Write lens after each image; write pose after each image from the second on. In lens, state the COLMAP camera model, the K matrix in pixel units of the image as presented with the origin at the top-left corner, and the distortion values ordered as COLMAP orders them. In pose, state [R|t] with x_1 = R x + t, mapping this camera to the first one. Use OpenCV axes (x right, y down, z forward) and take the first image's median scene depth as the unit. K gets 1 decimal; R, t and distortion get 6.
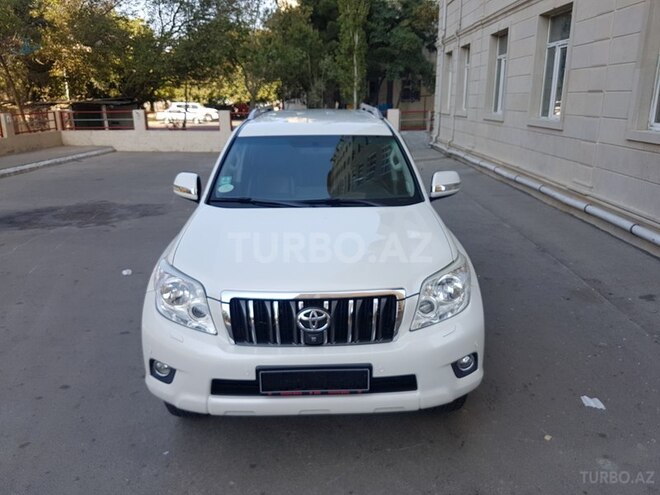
lens RADIAL K [[484.8, 0, 330.8], [0, 484.8, 286.4], [0, 0, 1]] dist [0.095200, -0.144295]
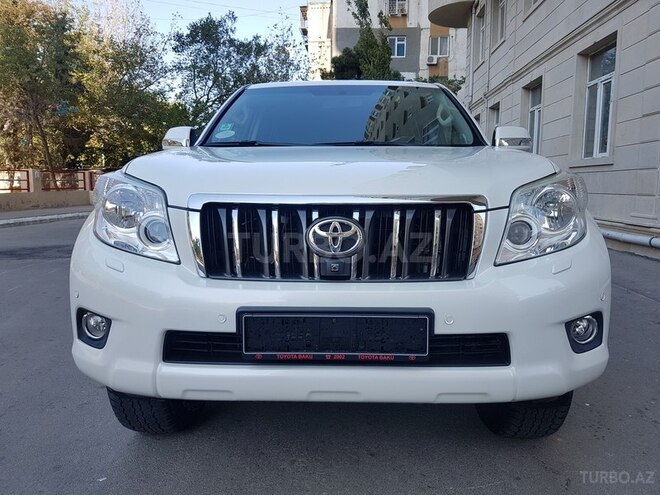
lens RADIAL K [[484.8, 0, 330.8], [0, 484.8, 286.4], [0, 0, 1]] dist [0.095200, -0.144295]
pose [[0.998749, 0.015494, -0.047551, -0.010695], [-0.023164, 0.985979, -0.165252, 0.221870], [0.044324, 0.166146, 0.985104, 0.392397]]
